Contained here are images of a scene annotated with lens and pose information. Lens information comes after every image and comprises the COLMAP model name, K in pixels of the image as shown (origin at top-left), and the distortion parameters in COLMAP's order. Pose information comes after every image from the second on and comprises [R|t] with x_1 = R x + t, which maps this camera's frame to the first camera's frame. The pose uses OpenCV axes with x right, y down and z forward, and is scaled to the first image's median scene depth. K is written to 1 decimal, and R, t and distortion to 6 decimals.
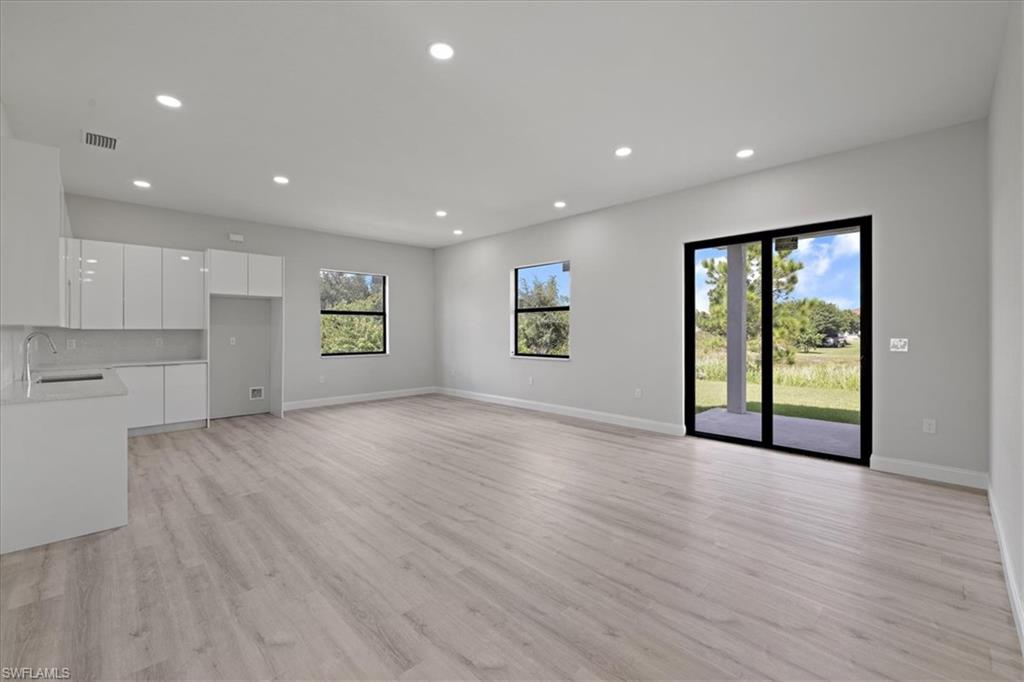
lens RADIAL K [[428.8, 0, 512.9], [0, 428.8, 333.9], [0, 0, 1]] dist [0.000598, -0.000366]
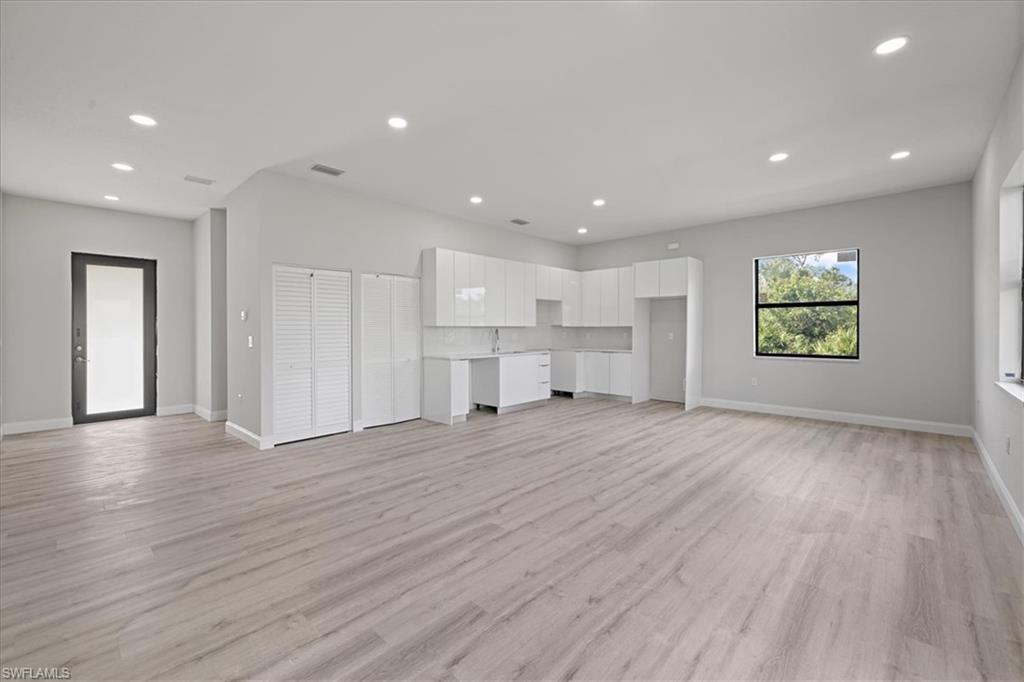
lens RADIAL K [[428.8, 0, 513.5], [0, 428.8, 330.7], [0, 0, 1]] dist [0.000598, -0.000366]
pose [[0.039206, 0.008001, -0.999199, 0.784745], [-0.003819, 0.999962, 0.007858, -0.009567], [0.999224, 0.003508, 0.039235, 0.855653]]
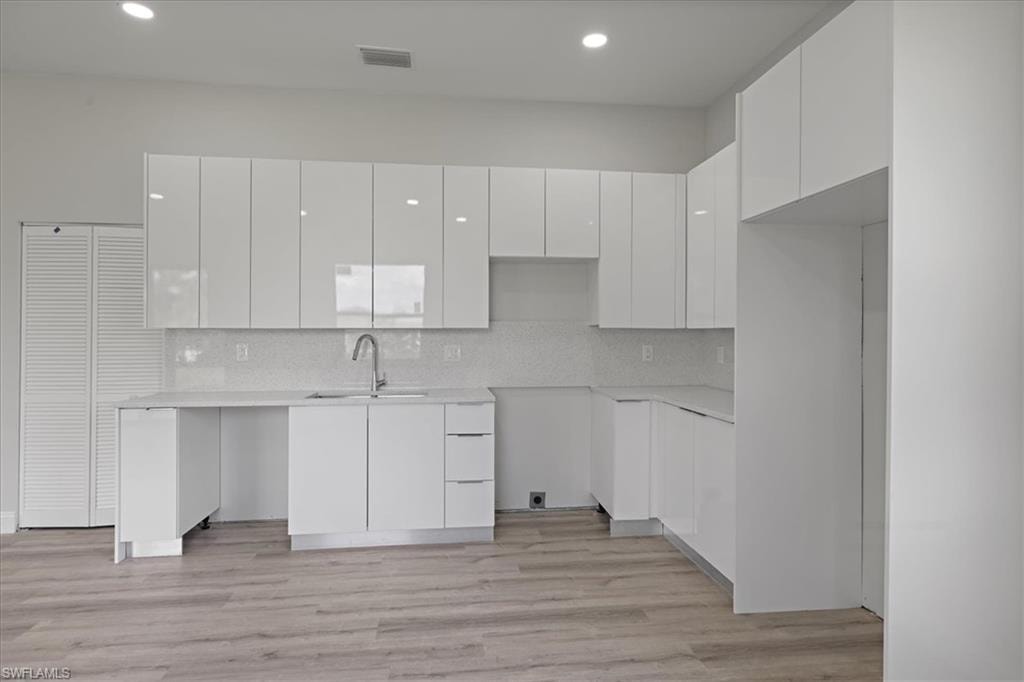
lens RADIAL K [[564.7, 0, 513.7], [0, 564.7, 330.2], [0, 0, 1]] dist [0.000050, 0.000100]
pose [[-0.604763, -0.000314, -0.796405, -0.344843], [-0.002172, 0.999997, 0.001255, -0.012342], [0.796403, 0.002489, -0.604762, 1.625715]]
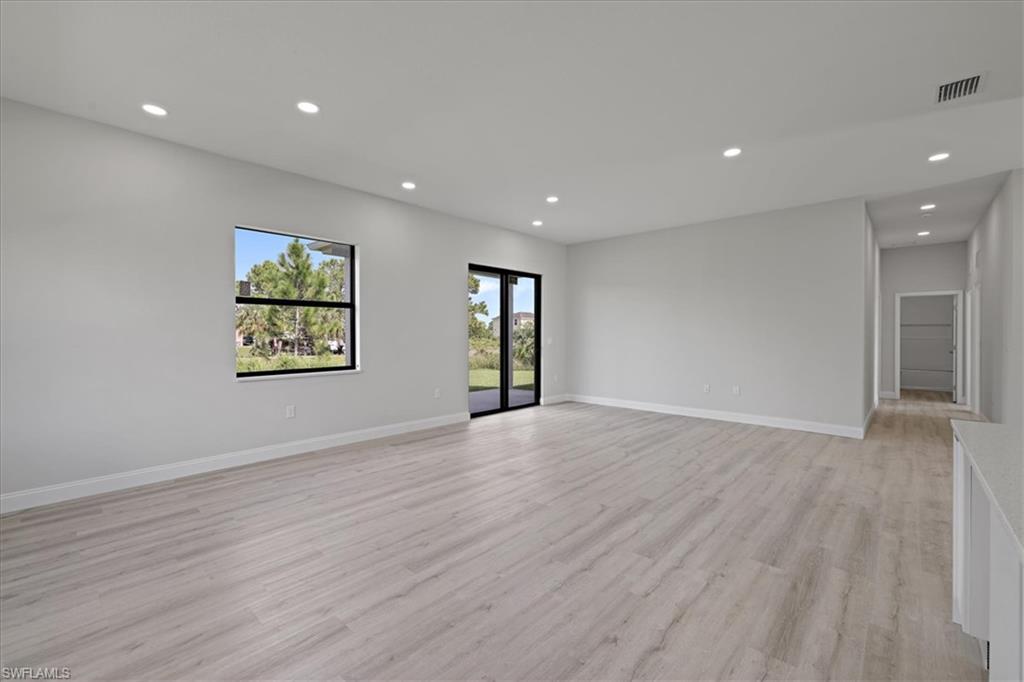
lens RADIAL K [[428.8, 0, 513.9], [0, 428.8, 333.5], [0, 0, 1]] dist [0.000598, -0.000366]
pose [[-0.053480, 0.002673, 0.998565, -1.087839], [0.008619, 0.999960, -0.002215, -0.007806], [-0.998532, 0.008488, -0.053501, 1.218331]]
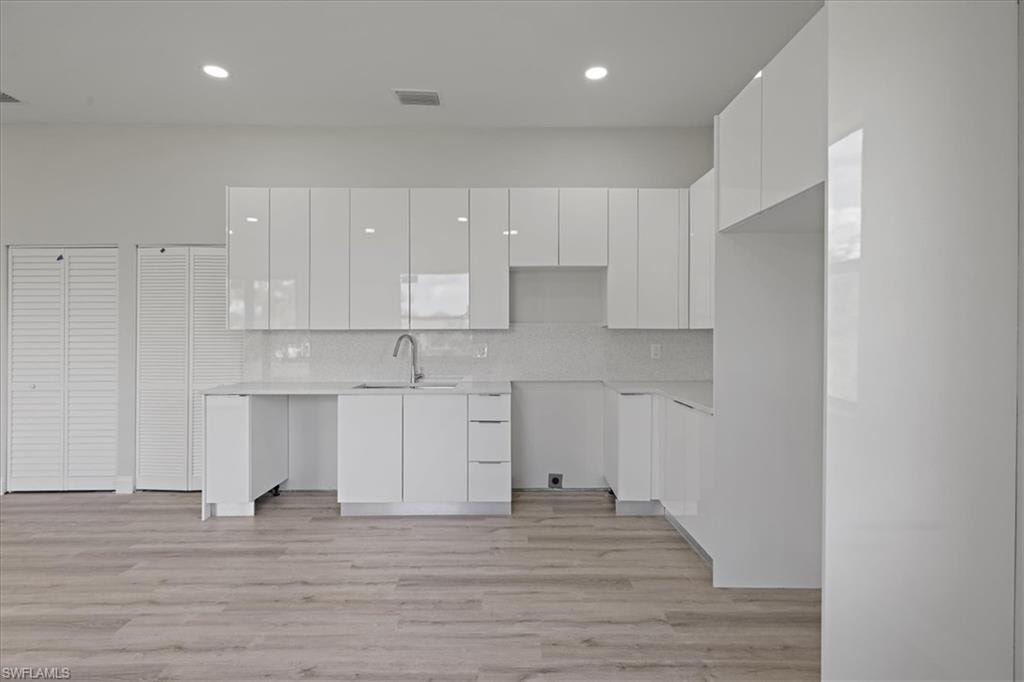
lens RADIAL K [[507.8, 0, 512.5], [0, 507.8, 331.1], [0, 0, 1]] dist [0.000725, -0.001447]
pose [[-0.690729, 0.001577, -0.723112, -0.373767], [-0.000318, 0.999997, 0.002484, -0.012968], [0.723114, 0.001946, -0.690726, 1.696259]]
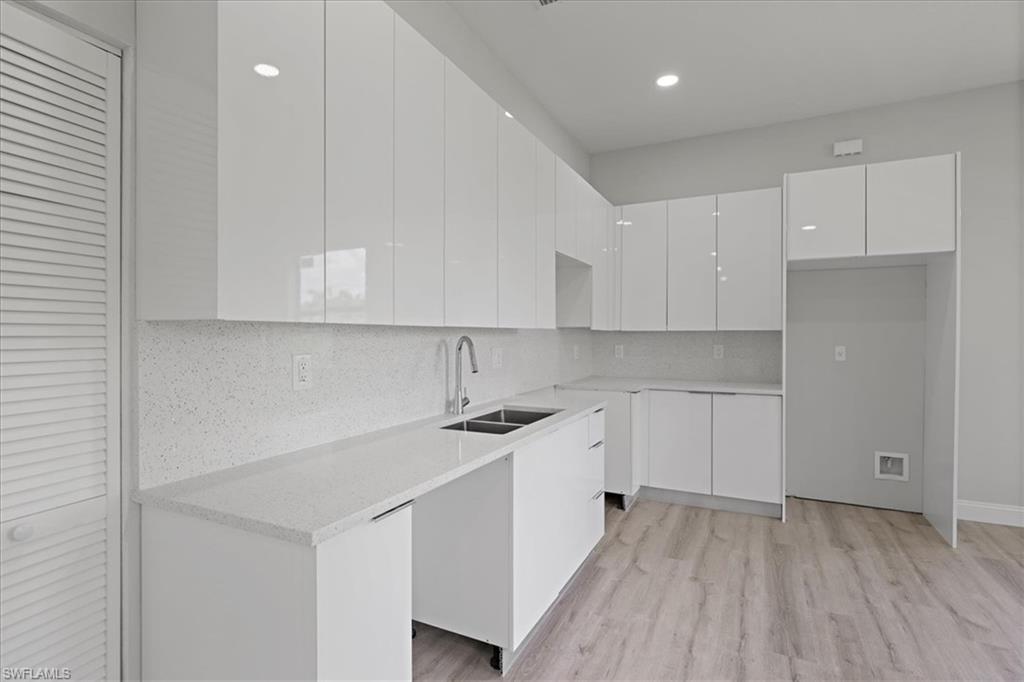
lens RADIAL K [[495.9, 0, 513.8], [0, 495.9, 332.8], [0, 0, 1]] dist [-0.002183, 0.002496]
pose [[0.331711, 0.000020, -0.943381, -0.369903], [-0.007240, 0.999971, -0.002524, -0.006126], [0.943353, 0.007667, 0.331702, 0.715128]]
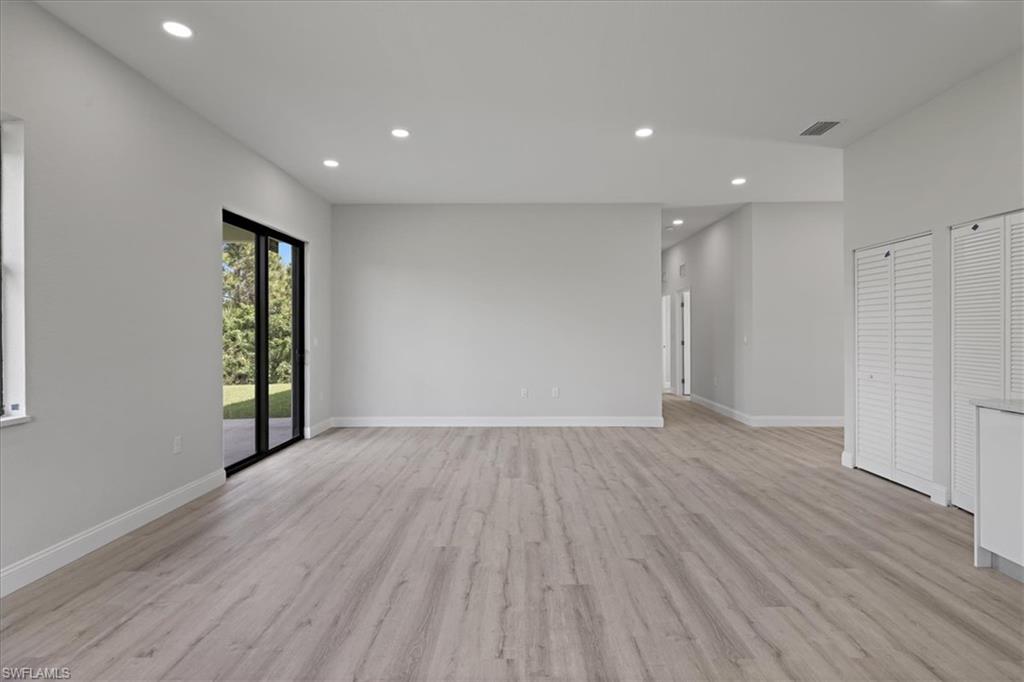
lens RADIAL K [[507.8, 0, 515.0], [0, 507.8, 329.0], [0, 0, 1]] dist [0.000725, -0.001447]
pose [[-0.707755, 0.007036, 0.706423, -0.683264], [0.009831, 0.999952, -0.000110, -0.009702], [-0.706390, 0.006867, -0.707790, 1.625275]]
